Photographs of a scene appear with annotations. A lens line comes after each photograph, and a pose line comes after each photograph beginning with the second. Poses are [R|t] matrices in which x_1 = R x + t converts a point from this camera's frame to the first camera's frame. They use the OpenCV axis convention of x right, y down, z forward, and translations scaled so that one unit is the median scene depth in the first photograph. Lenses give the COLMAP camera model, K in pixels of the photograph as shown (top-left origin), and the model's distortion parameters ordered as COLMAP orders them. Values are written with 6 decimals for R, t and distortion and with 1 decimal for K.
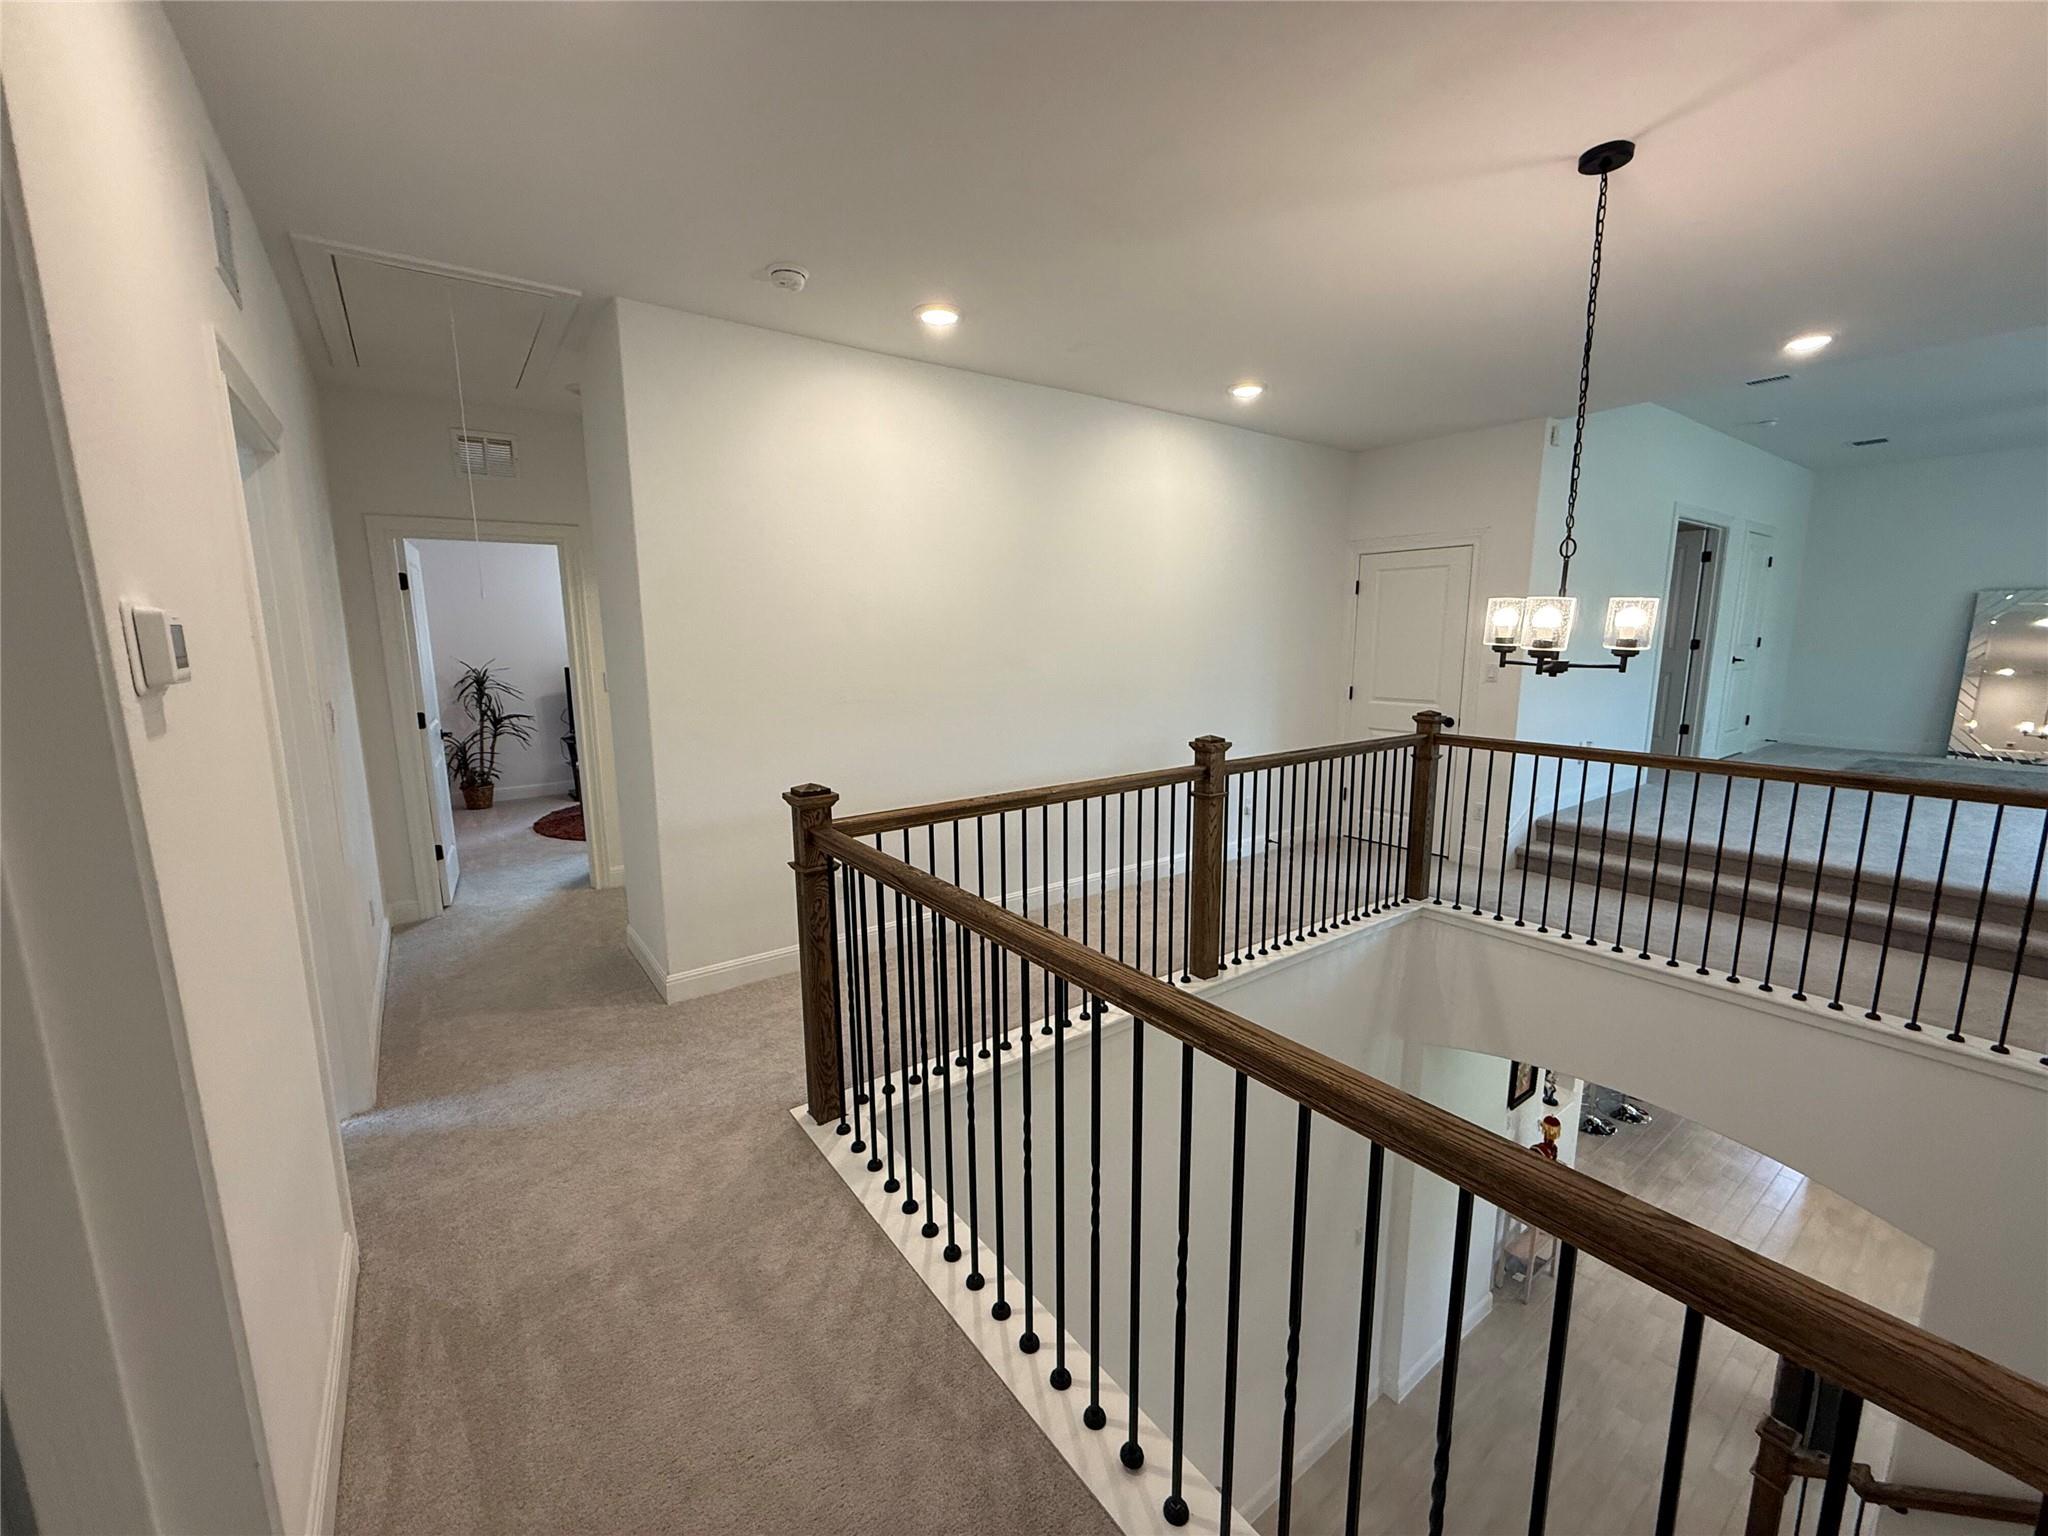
lens RADIAL K [[817.1, 0, 1021.8], [0, 817.1, 769.7], [0, 0, 1]] dist [-0.006507, 0.000649]
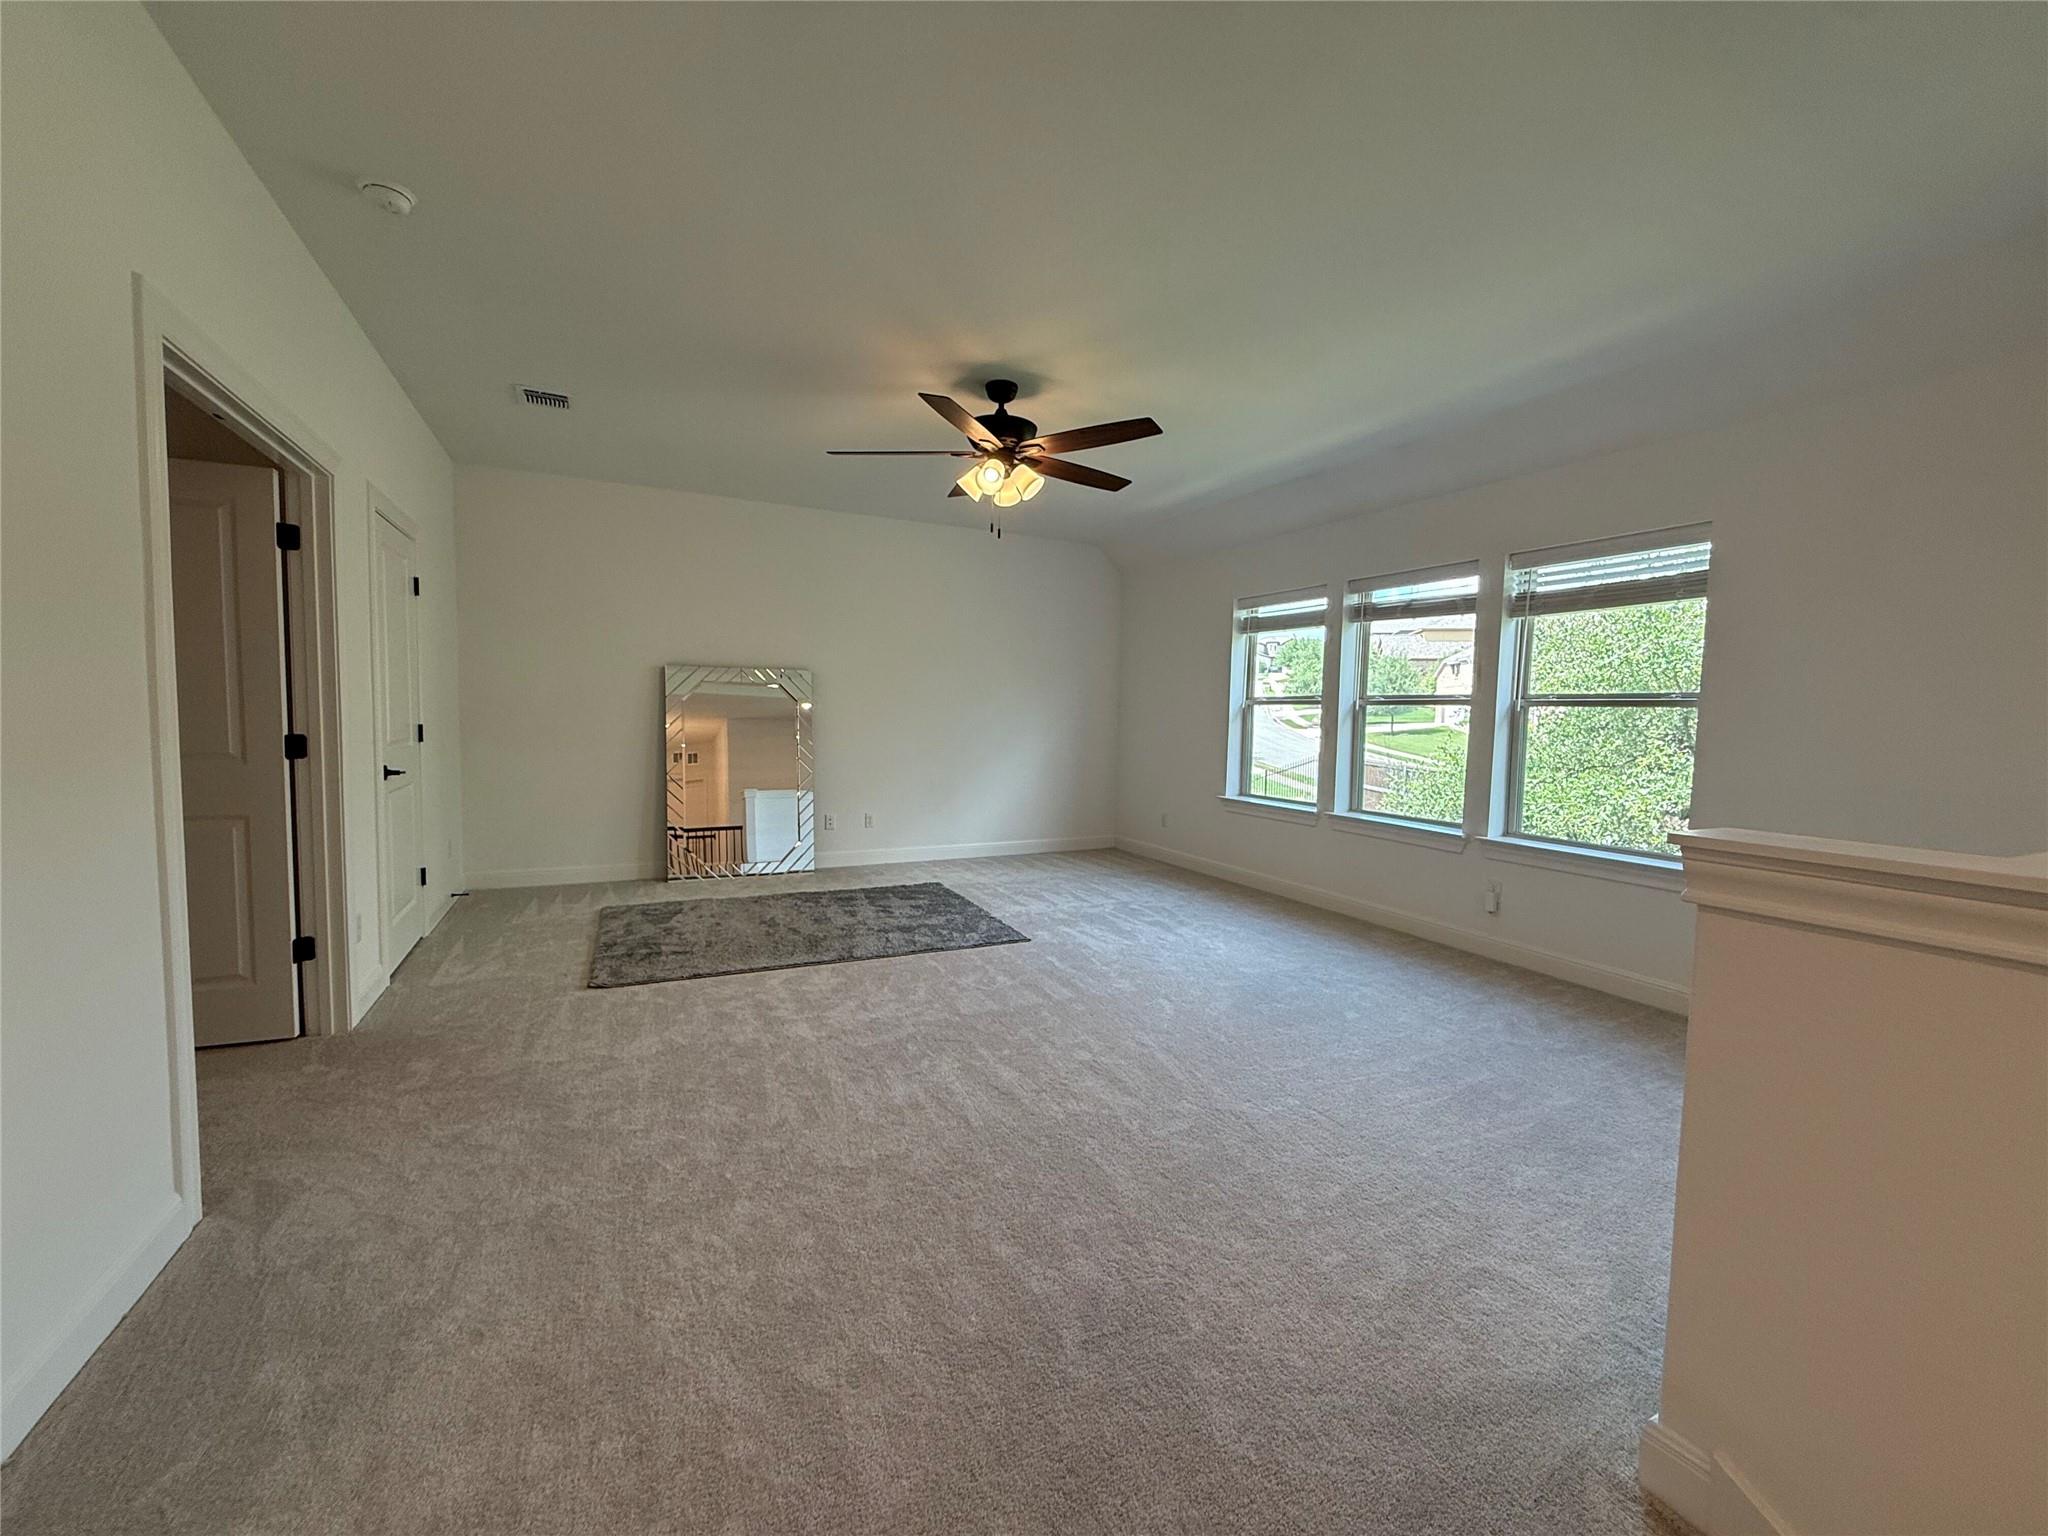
lens RADIAL K [[817.1, 0, 1023.0], [0, 817.1, 771.9], [0, 0, 1]] dist [-0.006507, 0.000649]
pose [[0.155584, -0.053139, 0.986392, 0.466348], [0.144596, 0.989021, 0.030473, -0.096314], [-0.977183, 0.137887, 0.161559, 0.561529]]
